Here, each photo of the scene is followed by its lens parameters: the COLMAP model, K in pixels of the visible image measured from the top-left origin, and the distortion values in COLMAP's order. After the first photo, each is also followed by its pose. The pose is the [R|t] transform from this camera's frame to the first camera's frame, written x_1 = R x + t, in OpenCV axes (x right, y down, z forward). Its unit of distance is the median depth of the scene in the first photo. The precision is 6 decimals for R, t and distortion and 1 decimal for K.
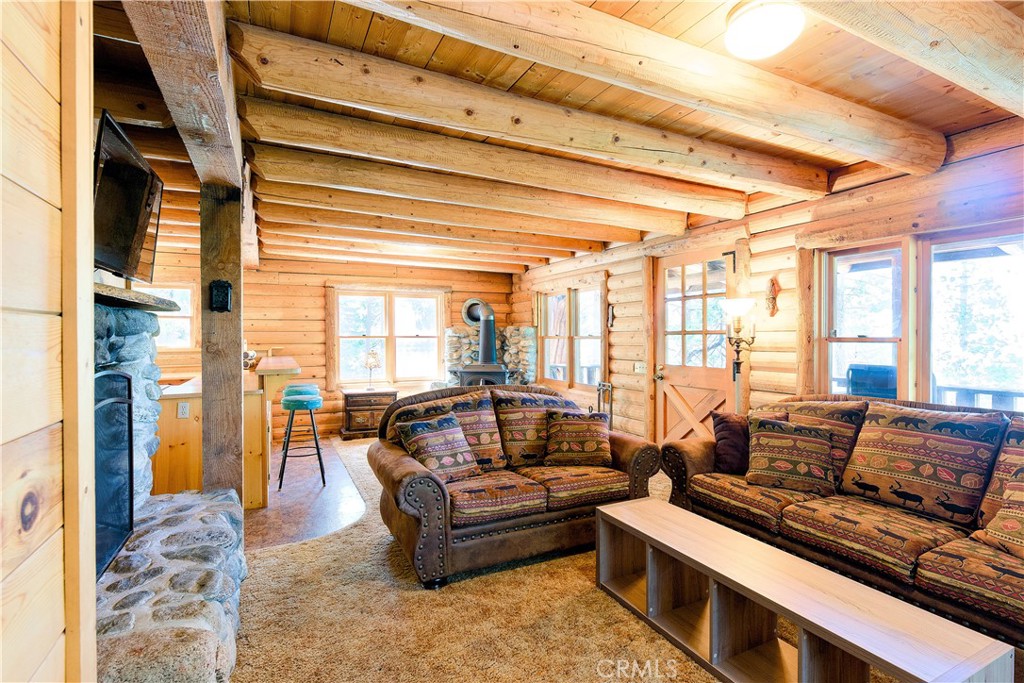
lens RADIAL K [[477.1, 0, 507.2], [0, 477.1, 339.0], [0, 0, 1]] dist [0.000299, -0.000561]
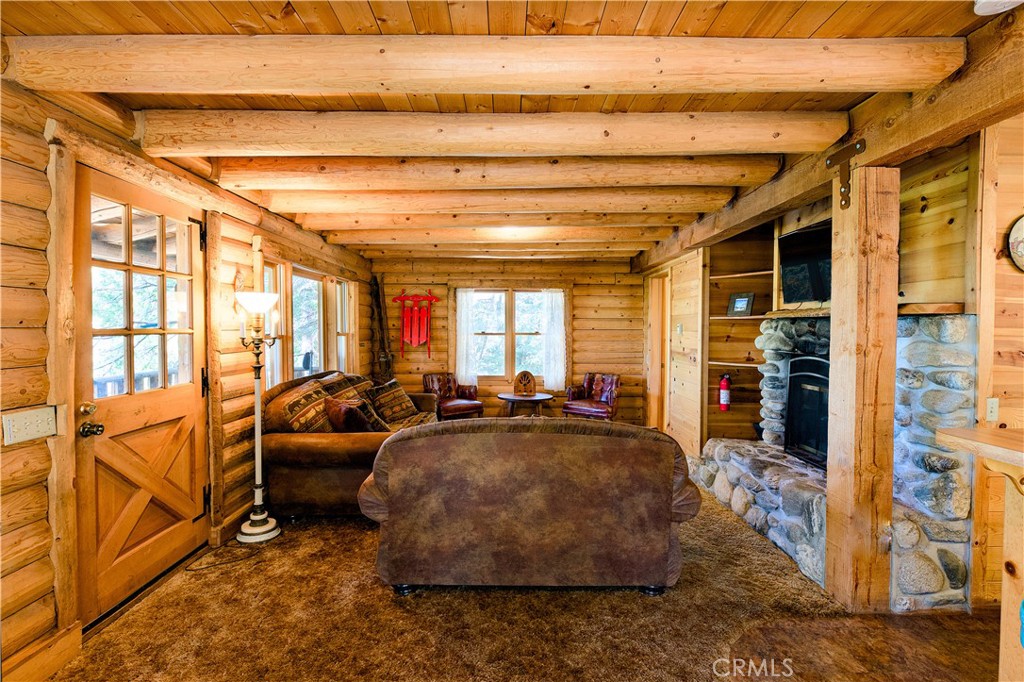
lens RADIAL K [[477.1, 0, 512.8], [0, 477.1, 339.6], [0, 0, 1]] dist [0.000299, -0.000561]
pose [[-0.906258, -0.010551, 0.422593, -0.235901], [-0.000452, 0.999712, 0.023991, -0.016763], [-0.422724, 0.021551, -0.906002, 1.254352]]
